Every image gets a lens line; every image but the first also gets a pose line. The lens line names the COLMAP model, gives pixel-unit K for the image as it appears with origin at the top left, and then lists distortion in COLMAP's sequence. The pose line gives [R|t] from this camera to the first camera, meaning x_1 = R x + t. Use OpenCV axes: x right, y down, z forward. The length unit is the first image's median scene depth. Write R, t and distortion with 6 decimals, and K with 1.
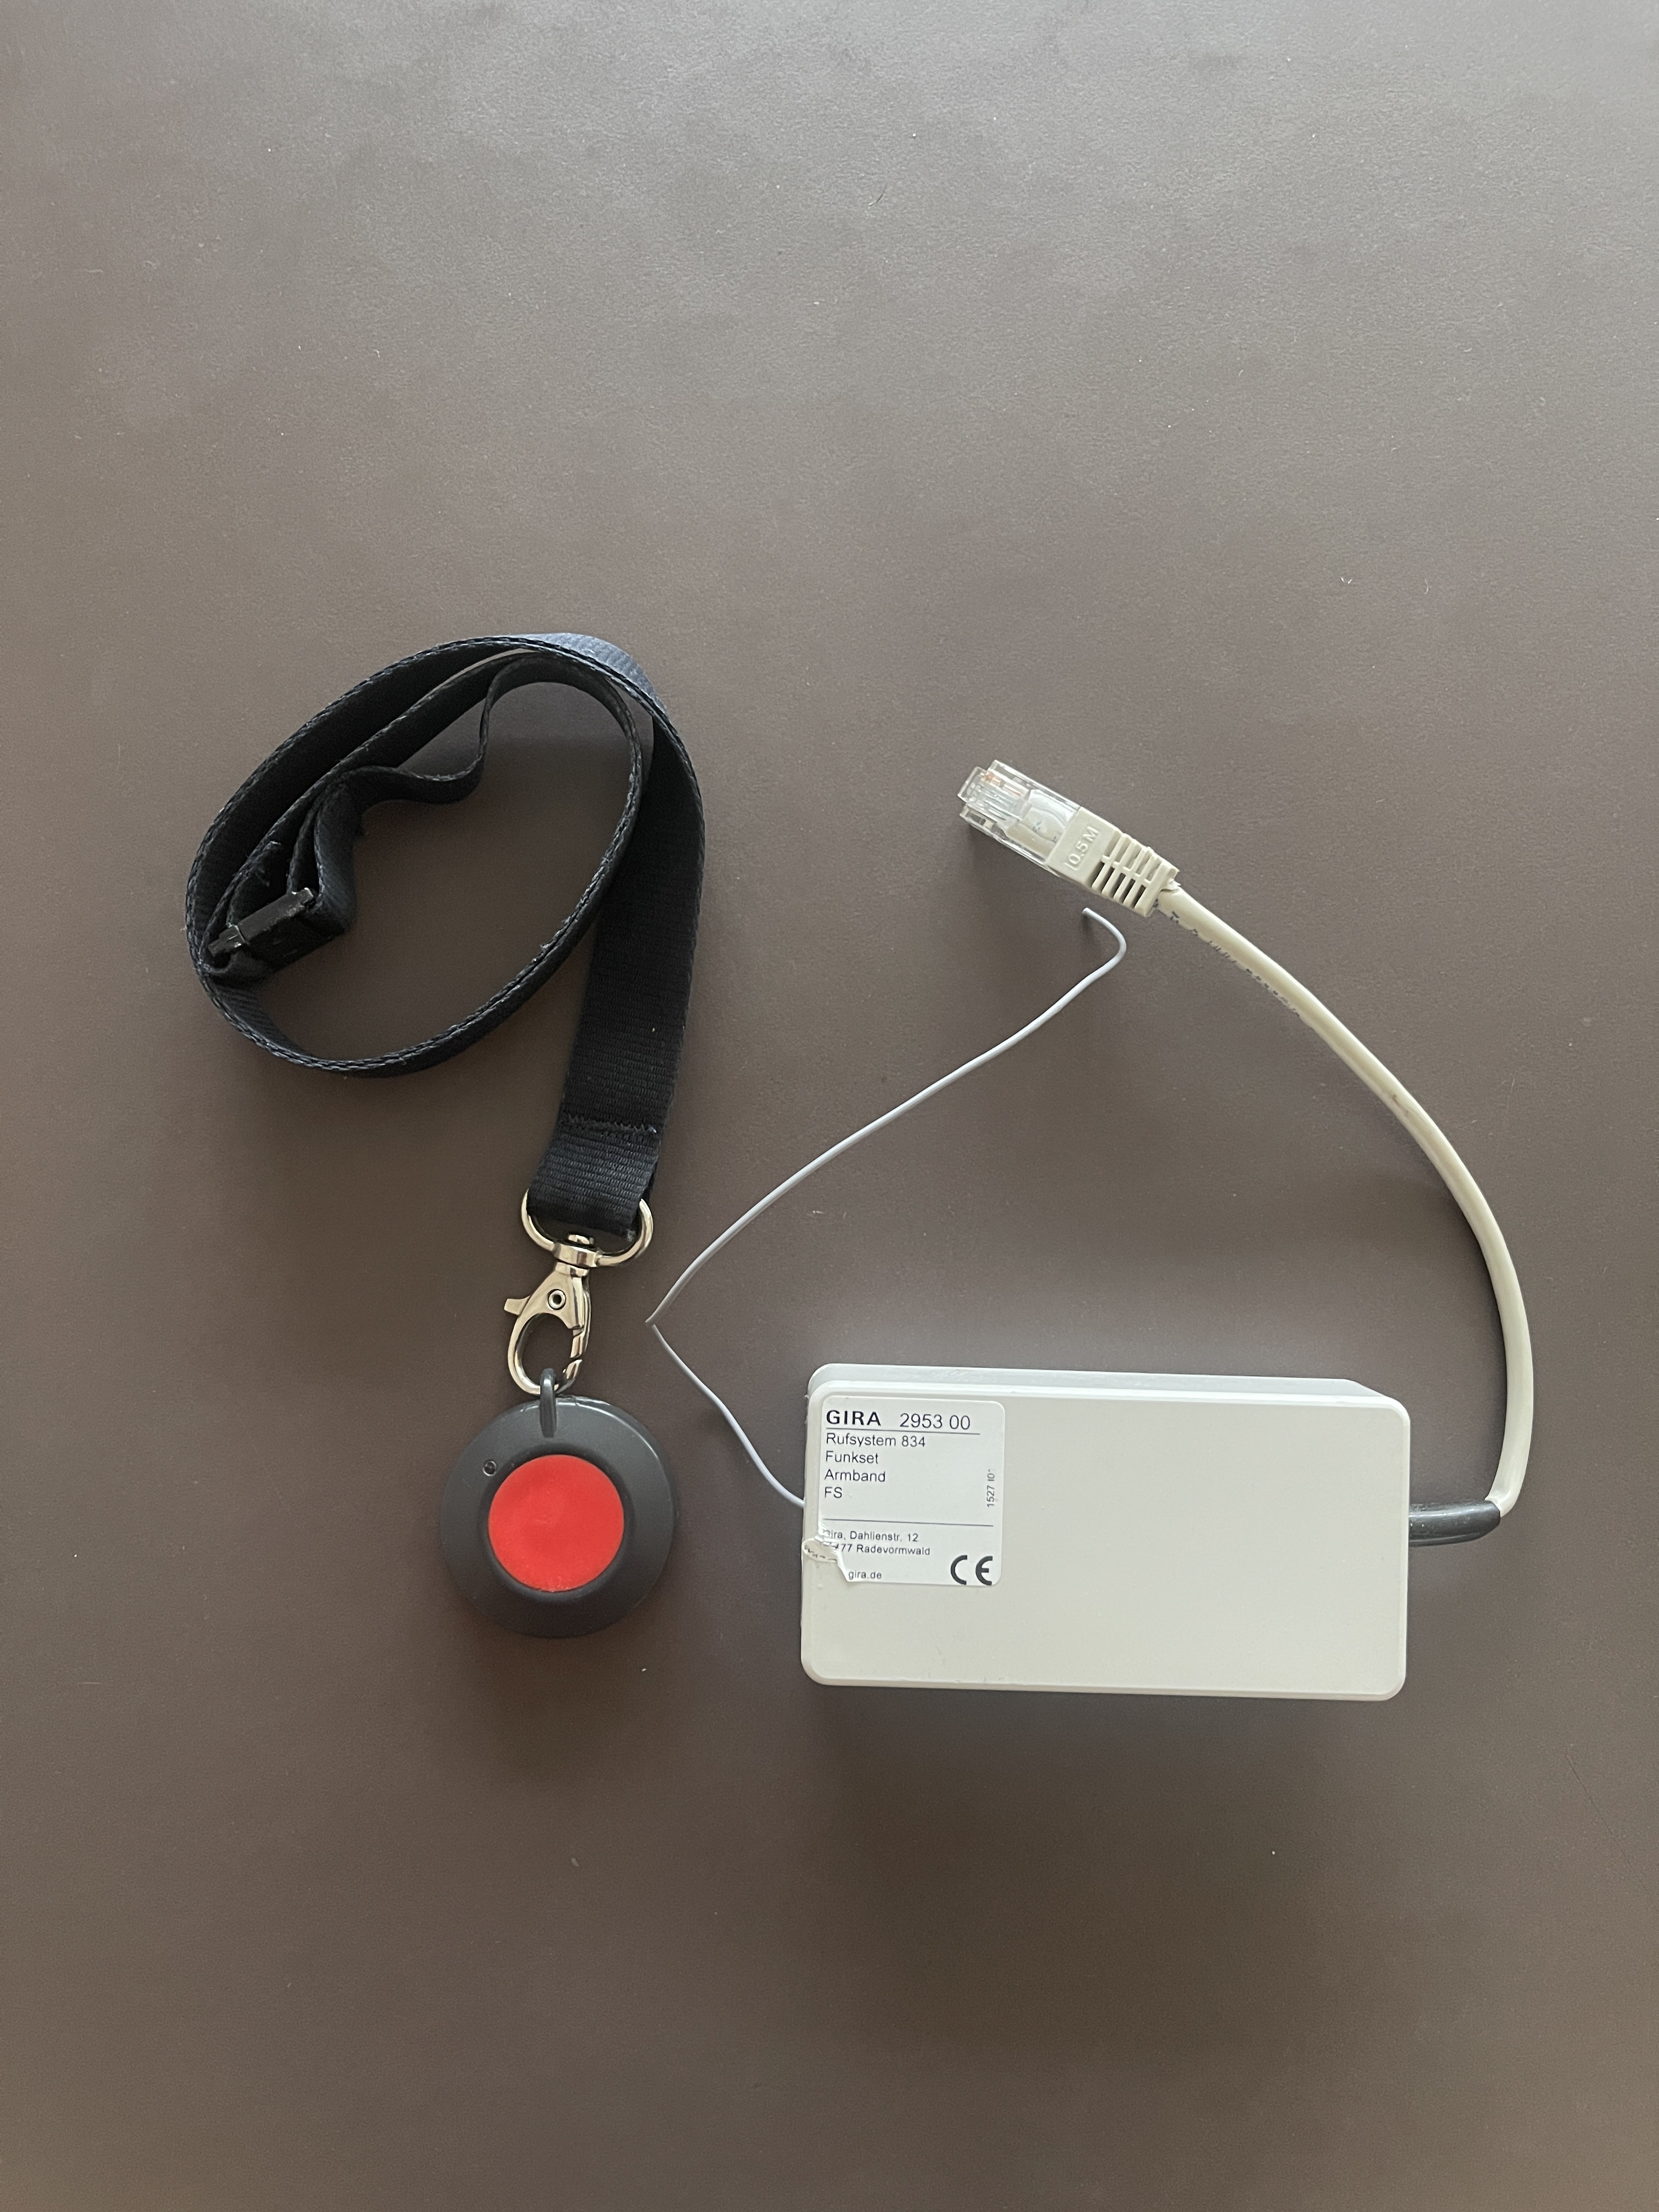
lens RADIAL K [[1612.6, 0, 833.7], [0, 1612.6, 1102.7], [0, 0, 1]] dist [0.002095, -0.028800]
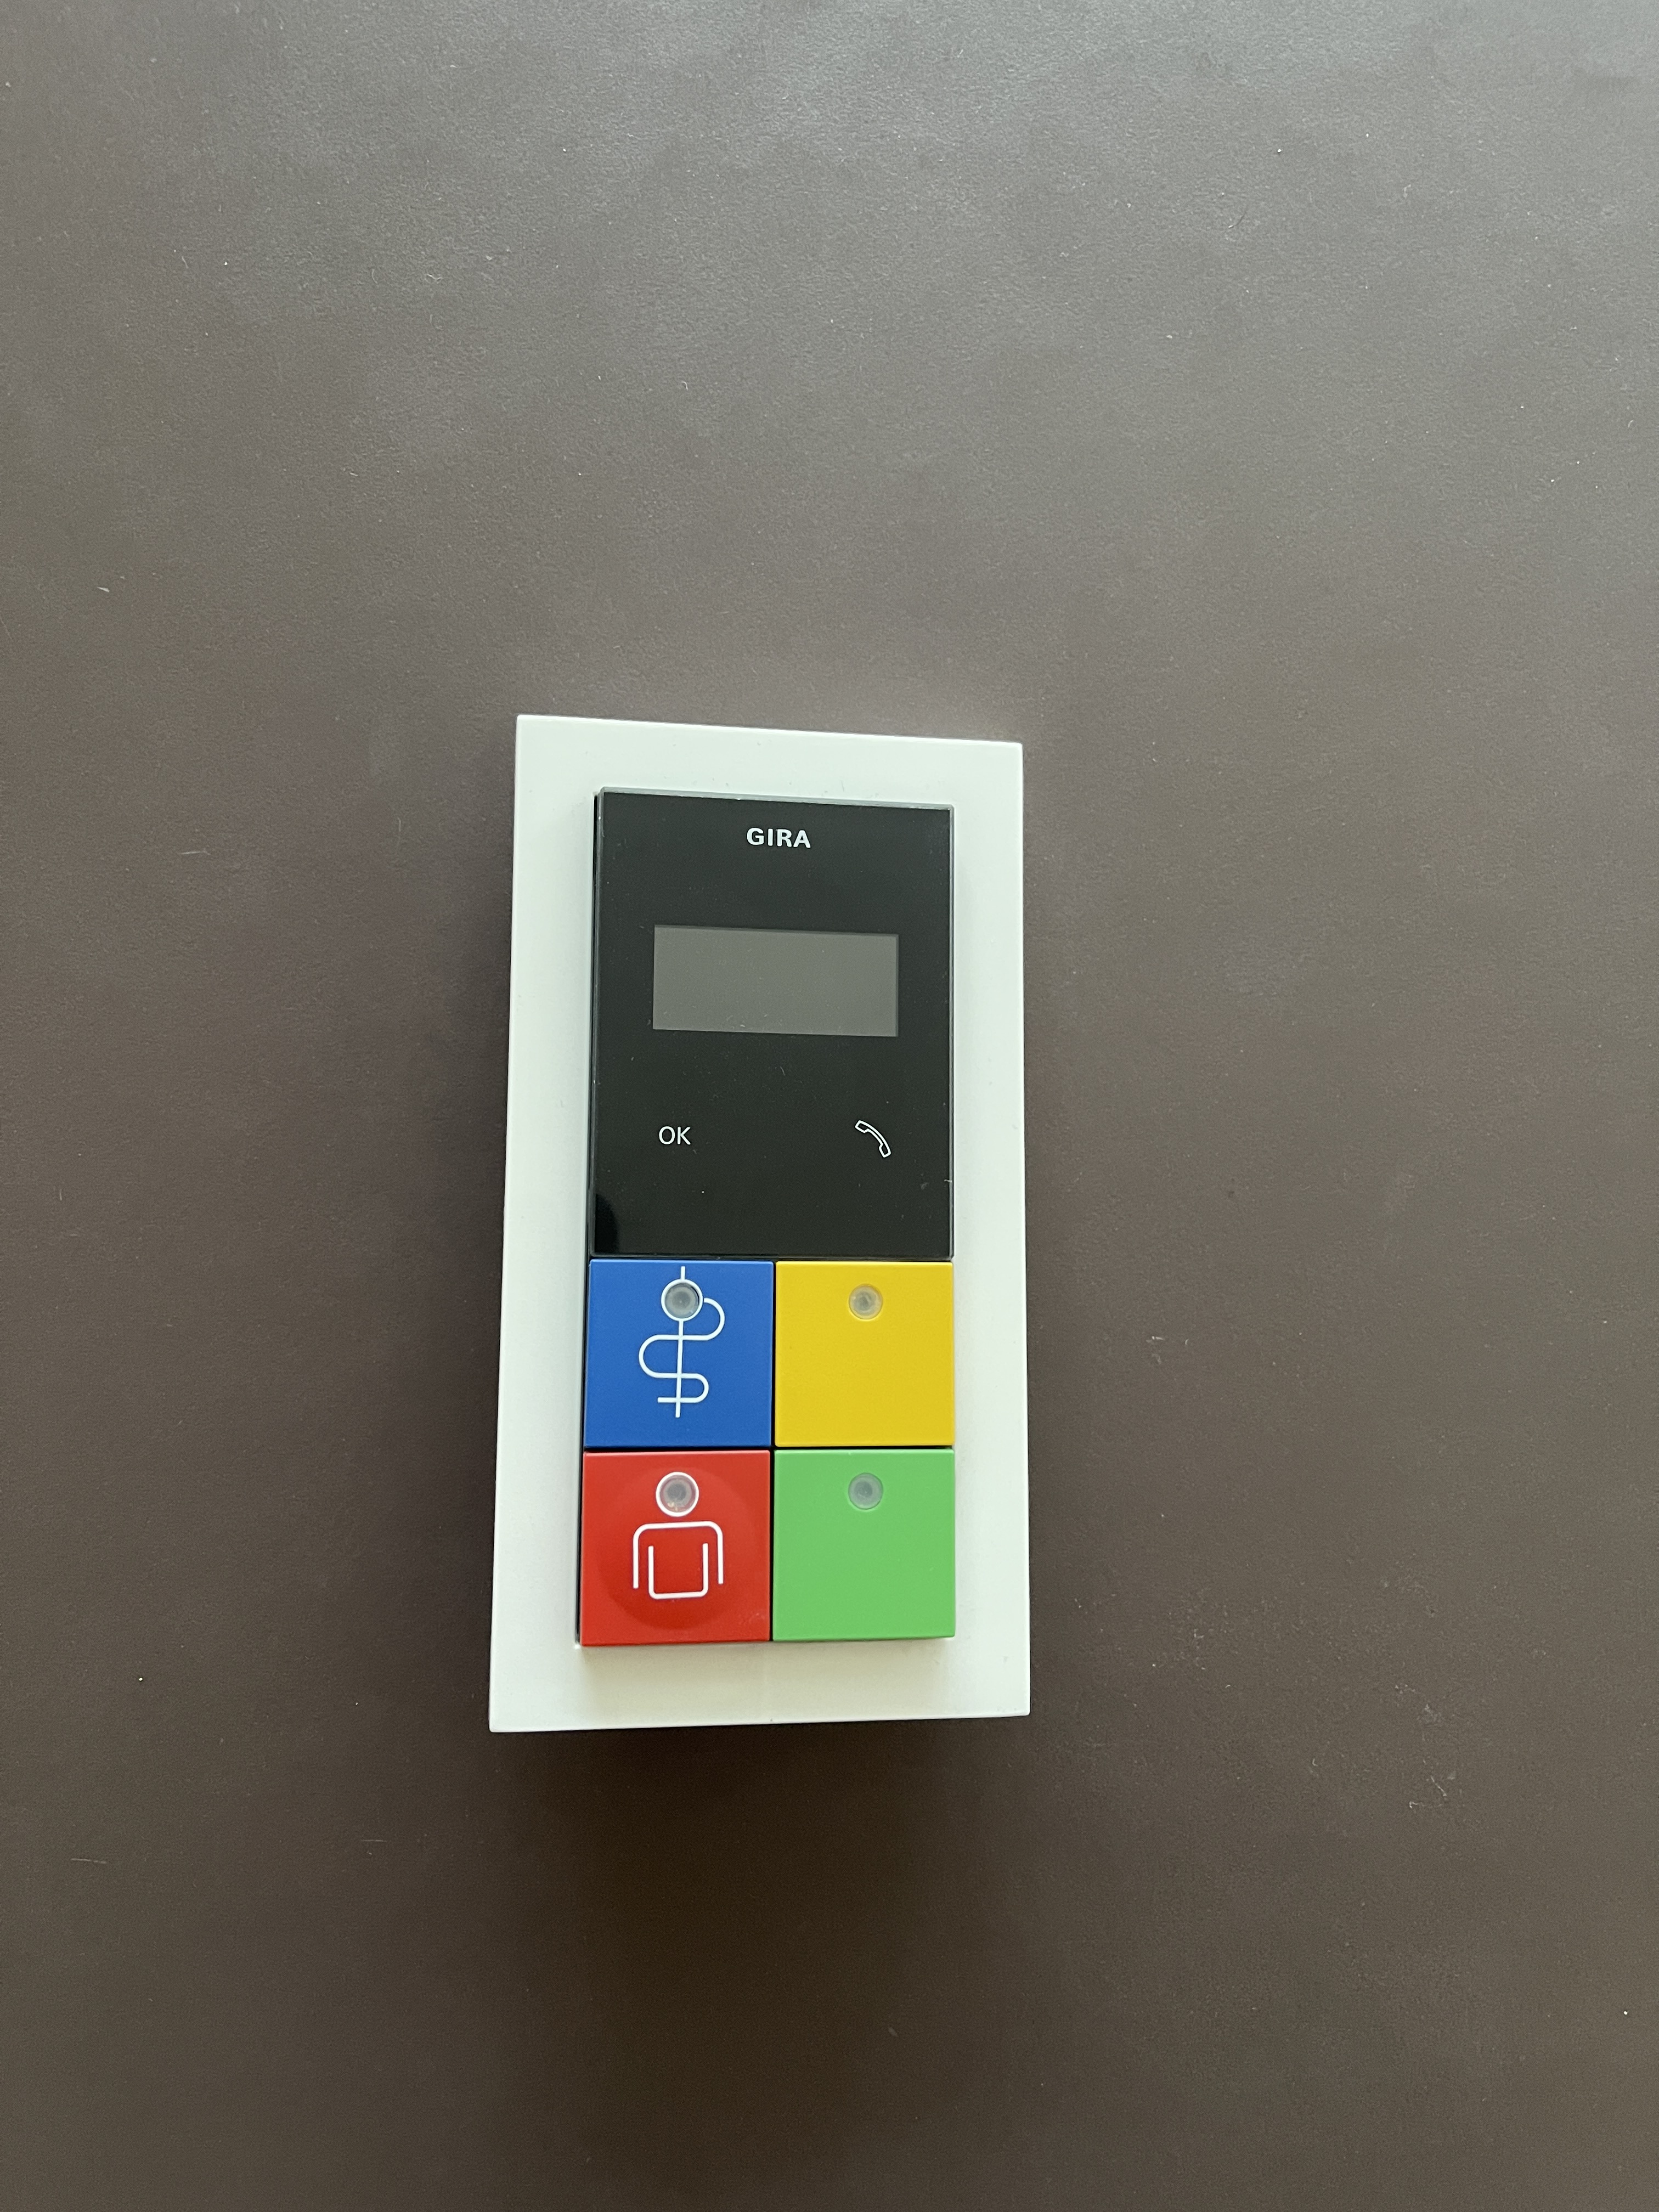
lens RADIAL K [[1612.6, 0, 826.0], [0, 1612.6, 1108.7], [0, 0, 1]] dist [0.002095, -0.028800]
pose [[0.978897, 0.003937, -0.204317, -0.015654], [-0.017006, 0.997916, -0.062246, -0.004726], [0.203646, 0.064407, 0.976924, 0.123916]]
